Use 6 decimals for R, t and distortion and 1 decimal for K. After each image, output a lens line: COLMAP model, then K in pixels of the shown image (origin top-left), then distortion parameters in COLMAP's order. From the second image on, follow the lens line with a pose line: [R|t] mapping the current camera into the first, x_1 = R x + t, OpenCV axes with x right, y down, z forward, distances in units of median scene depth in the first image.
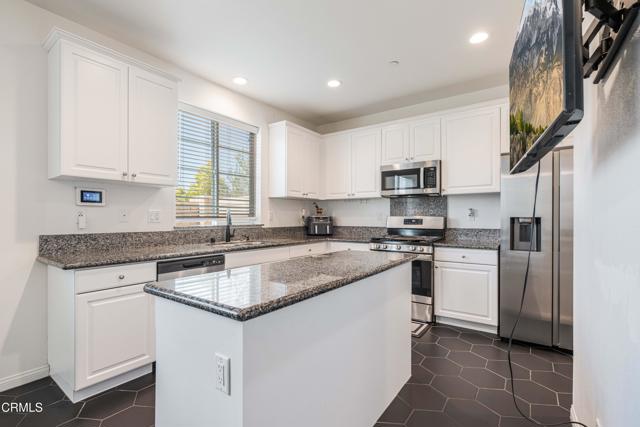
lens RADIAL K [[296.7, 0, 319.4], [0, 296.7, 216.9], [0, 0, 1]] dist [-0.008160, 0.003326]
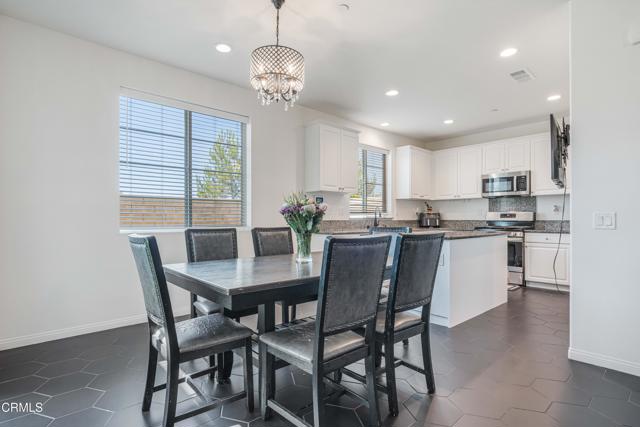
lens RADIAL K [[324.3, 0, 318.5], [0, 324.3, 217.0], [0, 0, 1]] dist [0.001615, 0.002270]
pose [[0.976673, -0.000147, -0.214731, -0.222576], [-0.000805, 0.999990, -0.004346, 0.030914], [0.214730, 0.004417, 0.976664, -0.668381]]
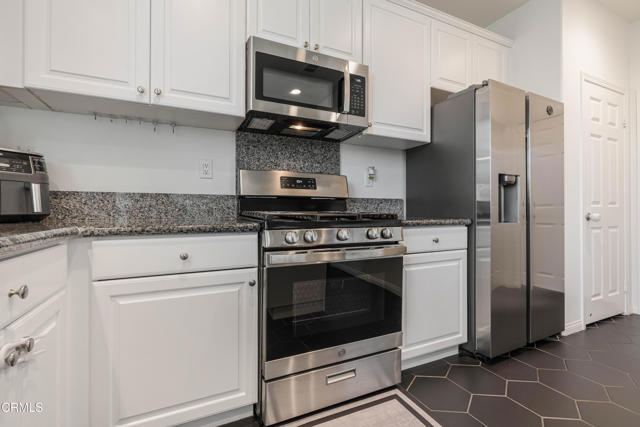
lens RADIAL K [[296.7, 0, 318.1], [0, 296.7, 208.2], [0, 0, 1]] dist [-0.008160, 0.003326]
pose [[0.482428, 0.005067, 0.875921, -0.105247], [-0.005842, 0.999980, -0.002568, 0.062855], [-0.875916, -0.003878, 0.482448, 0.784661]]
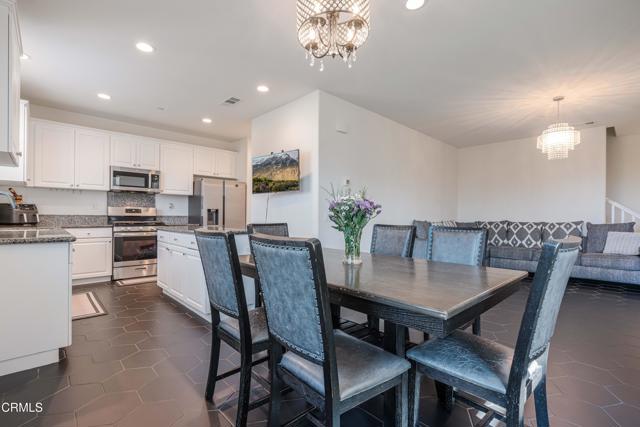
lens RADIAL K [[296.7, 0, 318.3], [0, 296.7, 217.5], [0, 0, 1]] dist [-0.008160, 0.003326]
pose [[0.189034, 0.000246, 0.981971, -0.913194], [-0.010786, 0.999940, 0.001826, 0.036330], [-0.981911, -0.010936, 0.189025, -0.095511]]
